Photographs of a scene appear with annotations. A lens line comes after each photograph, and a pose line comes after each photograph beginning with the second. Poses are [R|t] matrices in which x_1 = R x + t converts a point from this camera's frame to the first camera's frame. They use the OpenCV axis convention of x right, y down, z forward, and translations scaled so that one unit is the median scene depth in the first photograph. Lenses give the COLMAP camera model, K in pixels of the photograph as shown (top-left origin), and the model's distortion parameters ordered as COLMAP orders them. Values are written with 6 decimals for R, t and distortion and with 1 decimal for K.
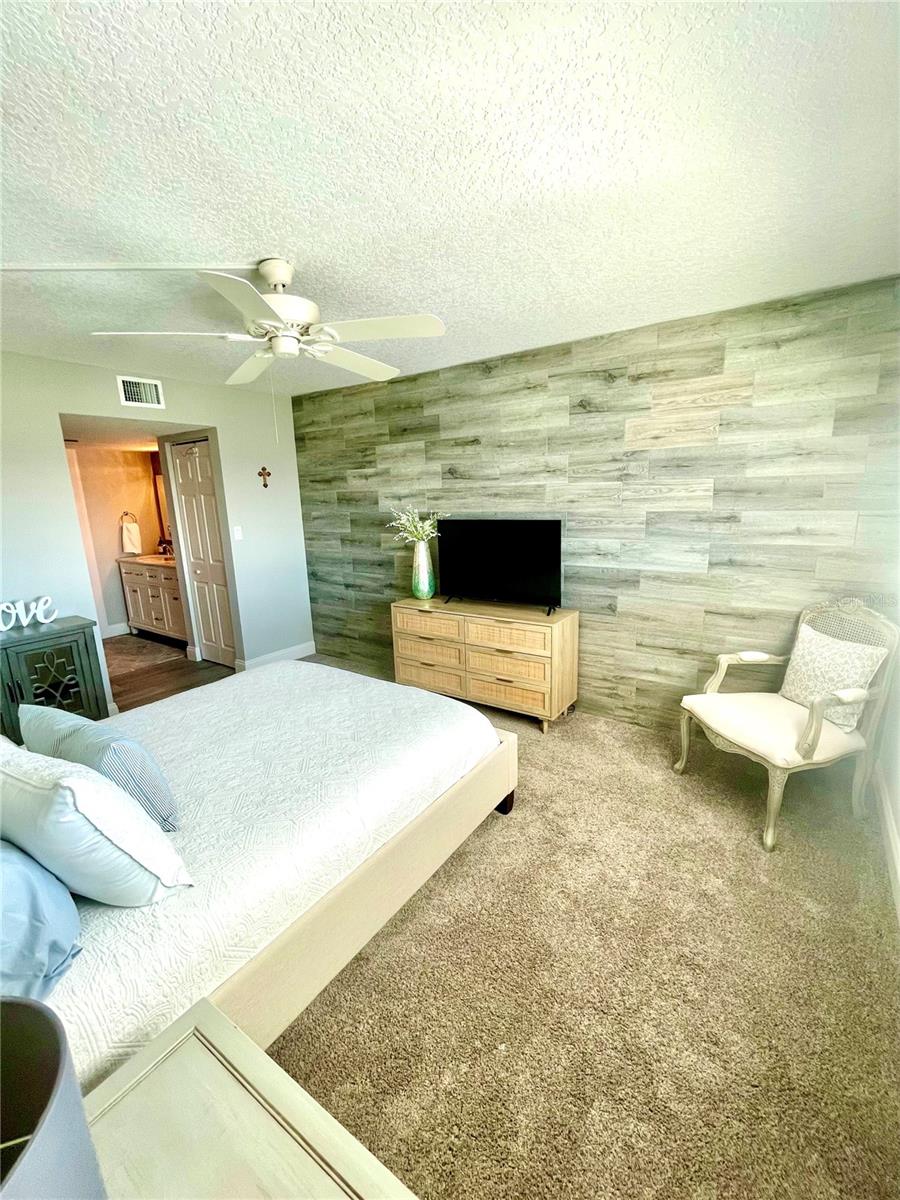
lens RADIAL K [[491.6, 0, 451.7], [0, 491.6, 600.1], [0, 0, 1]] dist [0.000186, -0.000499]
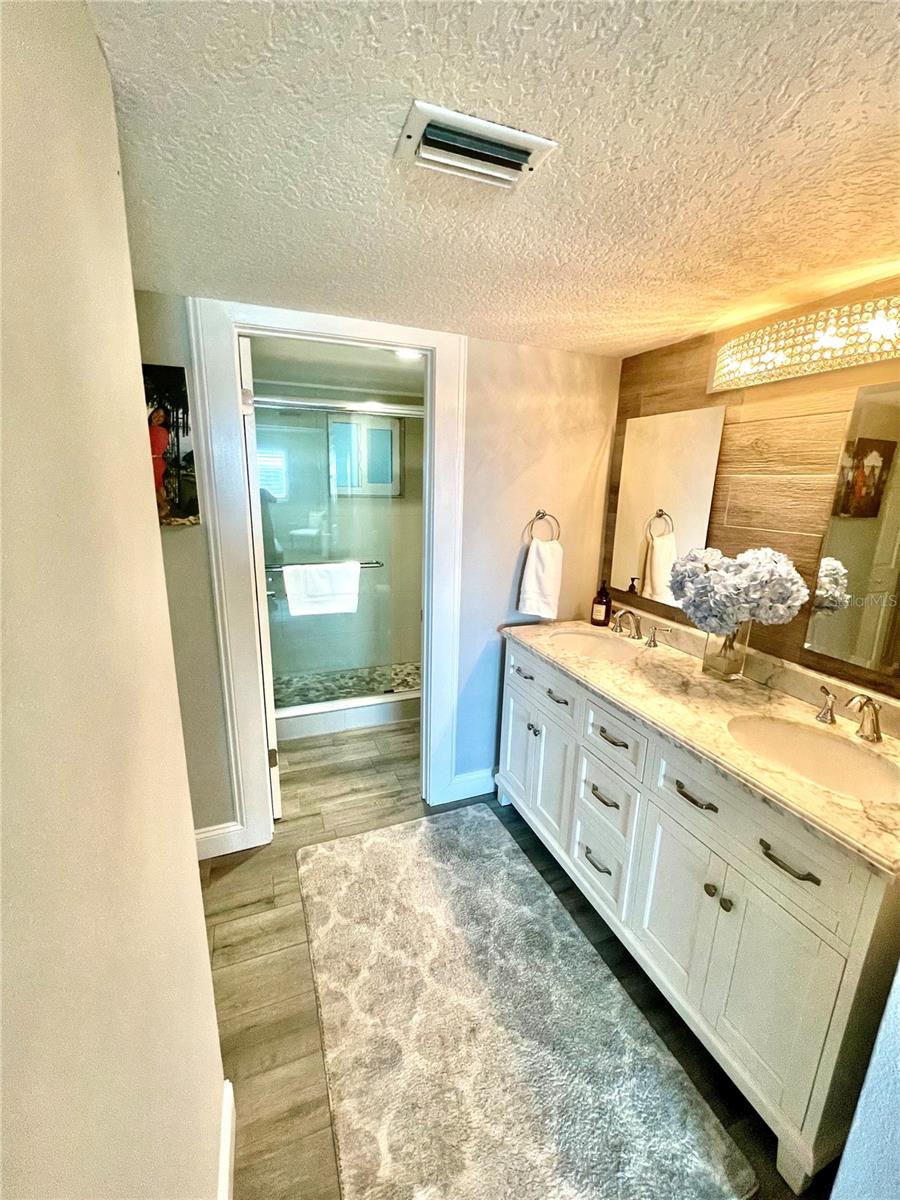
lens RADIAL K [[491.6, 0, 456.2], [0, 491.6, 600.4], [0, 0, 1]] dist [0.000186, -0.000499]
pose [[0.819402, 0.176316, -0.545429, -0.492882], [-0.160639, 0.984023, 0.076768, -0.129211], [0.550251, 0.024714, 0.834634, 0.638198]]
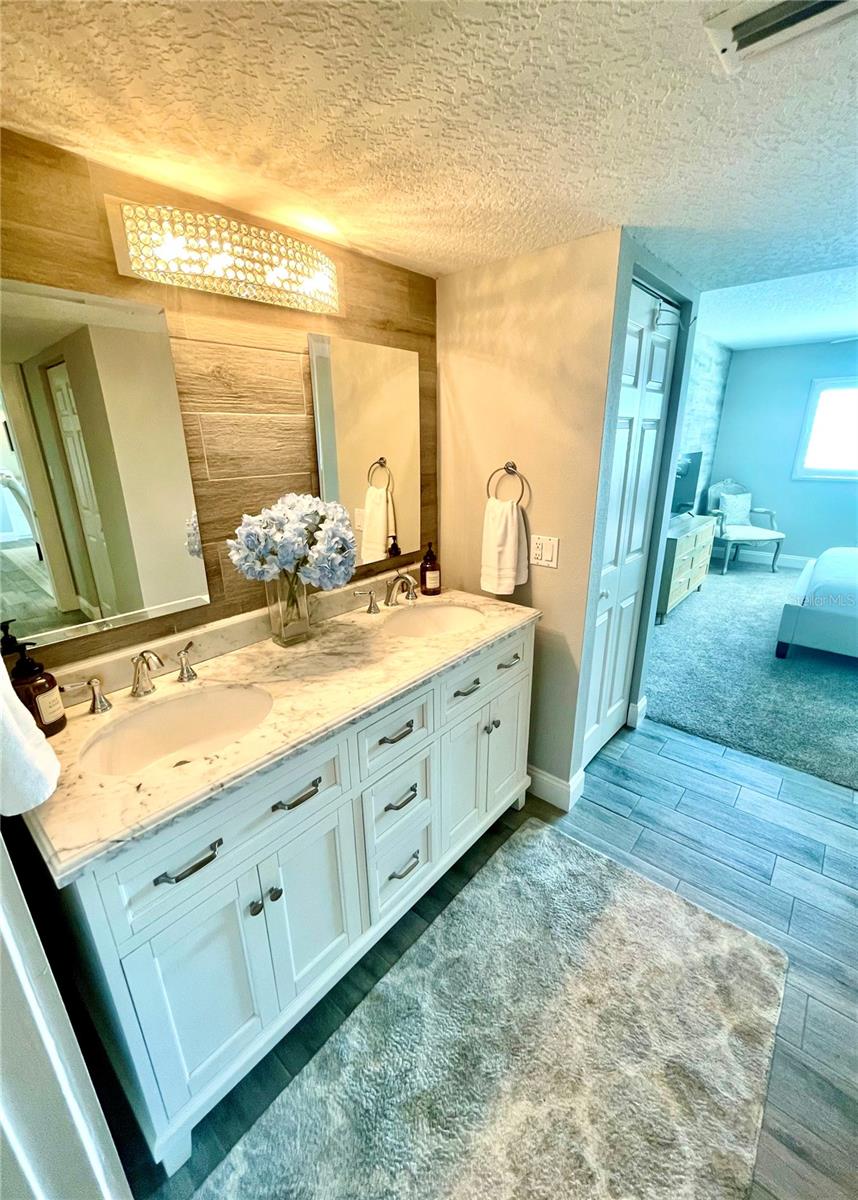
lens RADIAL K [[490.7, 0, 427.8], [0, 490.7, 600.1], [0, 0, 1]] dist [-0.000805, 0.000006]
pose [[0.134741, -0.296422, 0.945505, -0.784301], [0.211524, 0.940816, 0.264809, -0.168378], [-0.968041, 0.164317, 0.189467, 0.870684]]
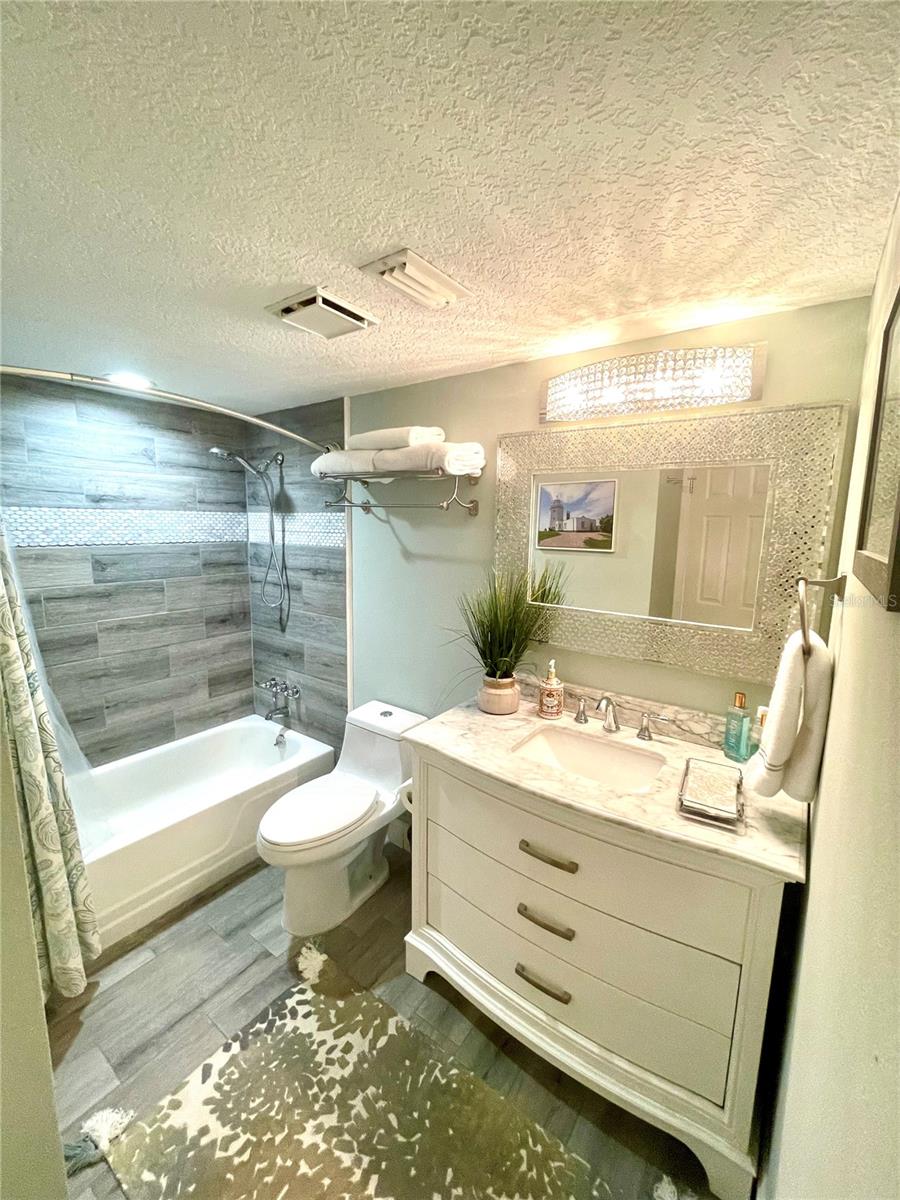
lens RADIAL K [[491.6, 0, 444.1], [0, 491.6, 595.7], [0, 0, 1]] dist [0.000186, -0.000499]
pose [[0.997604, 0.049230, -0.048611, -0.598452], [-0.051582, 0.997496, -0.048385, -0.144654], [0.046107, 0.050777, 0.997645, 0.701550]]
